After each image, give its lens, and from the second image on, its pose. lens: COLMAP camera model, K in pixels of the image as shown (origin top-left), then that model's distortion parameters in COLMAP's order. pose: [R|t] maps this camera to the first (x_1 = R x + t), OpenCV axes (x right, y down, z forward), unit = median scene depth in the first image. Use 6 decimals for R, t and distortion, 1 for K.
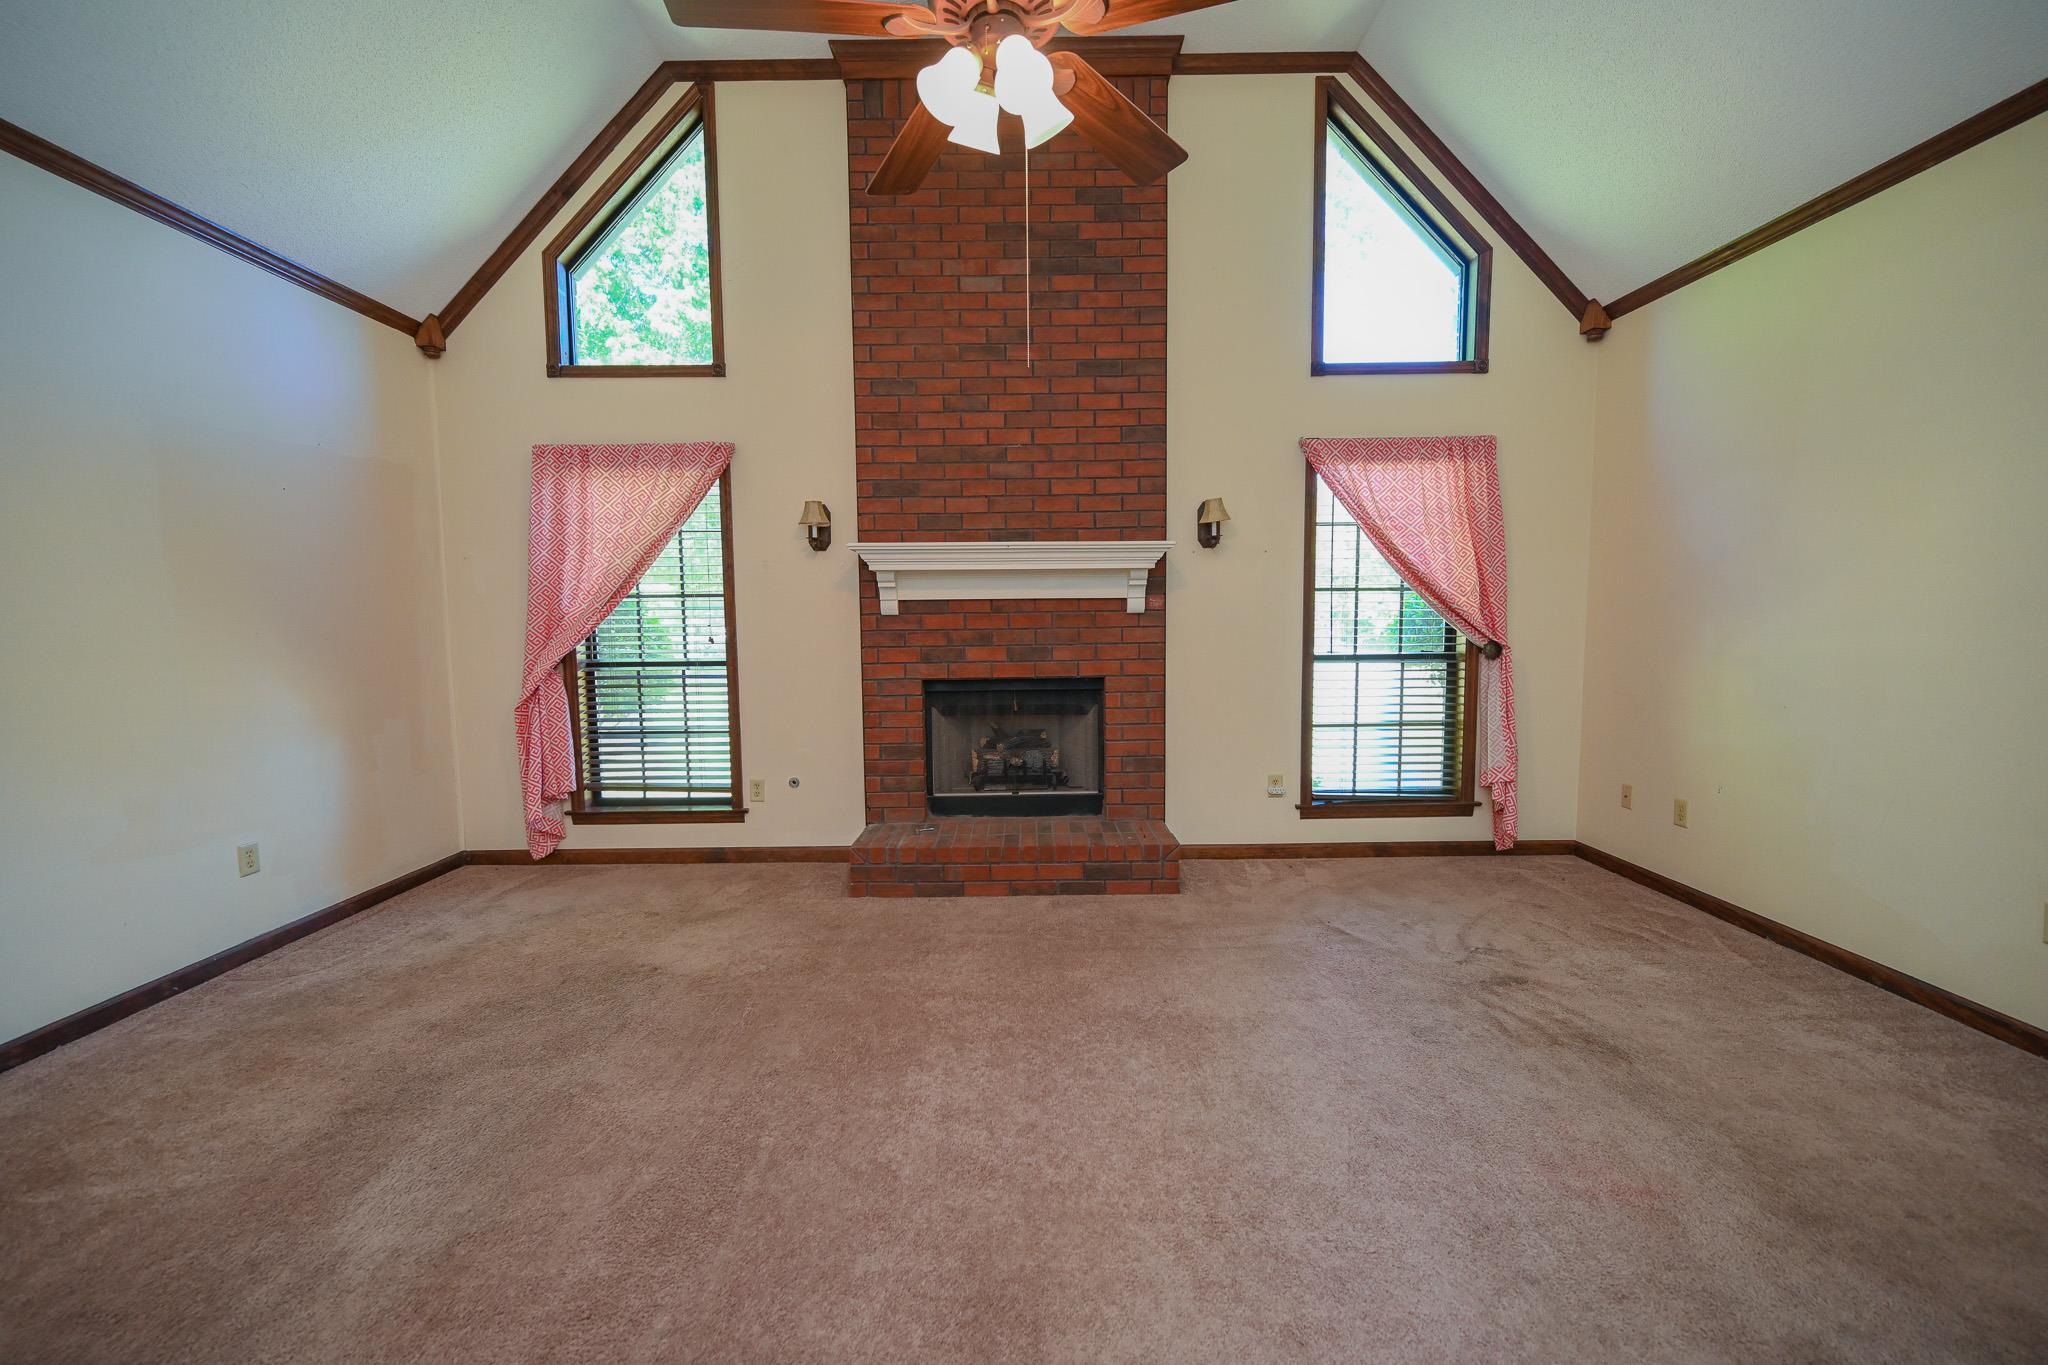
lens RADIAL K [[826.1, 0, 1024.0], [0, 826.1, 682.5], [0, 0, 1]] dist [0.000457, 0.000096]
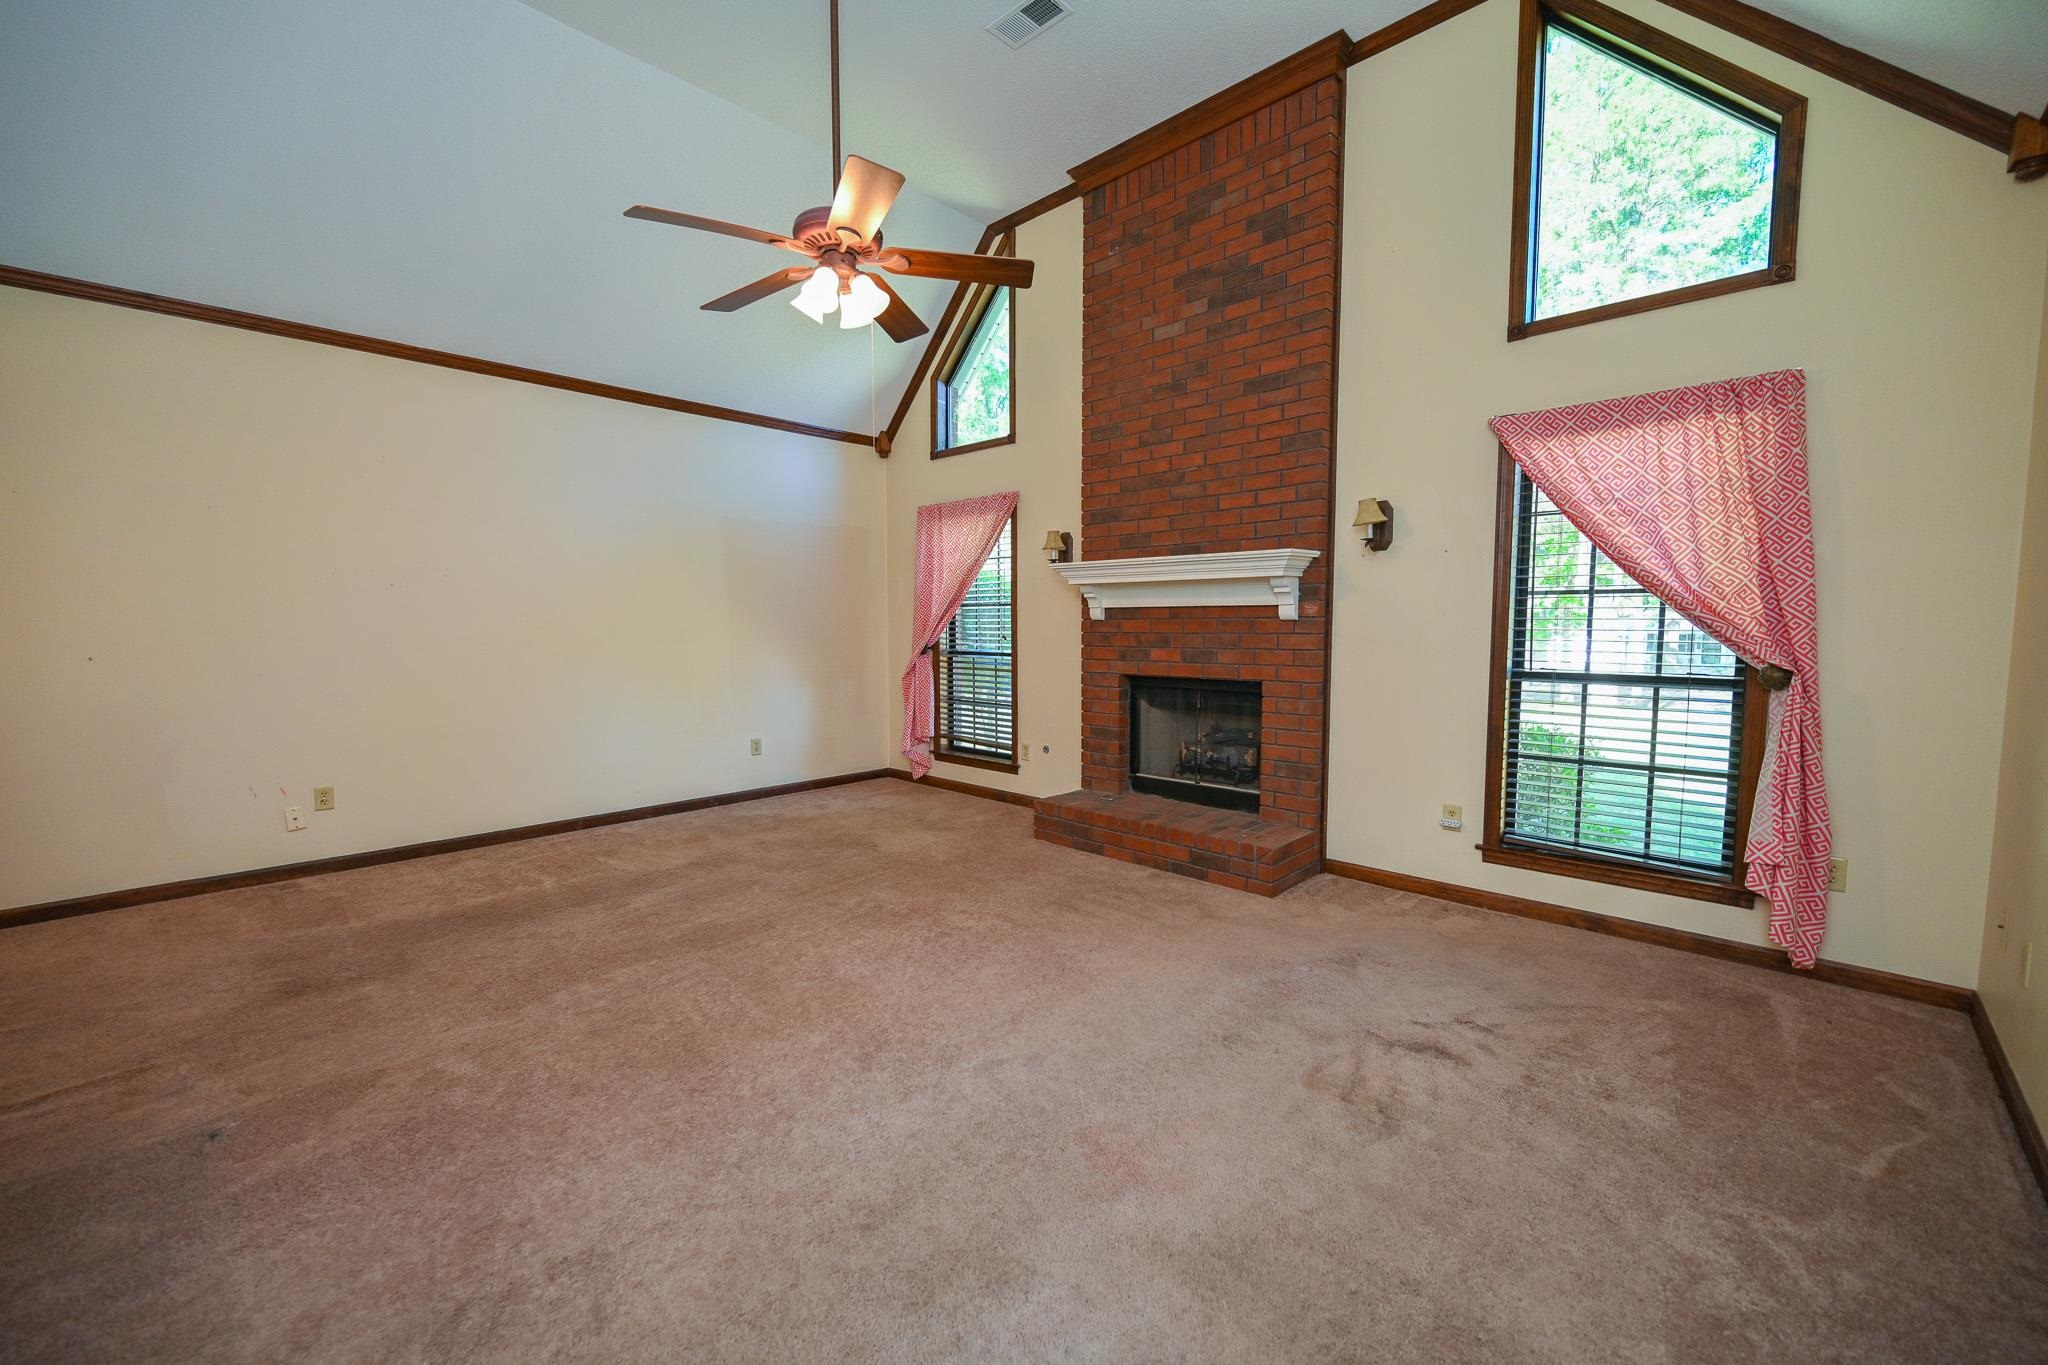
lens RADIAL K [[805.8, 0, 1014.2], [0, 805.8, 684.7], [0, 0, 1]] dist [0.000796, 0.000156]
pose [[0.717119, 0.063361, -0.694065, 0.579557], [-0.063300, 0.997664, 0.025674, -0.008927], [0.694070, 0.025523, 0.719455, 0.060215]]
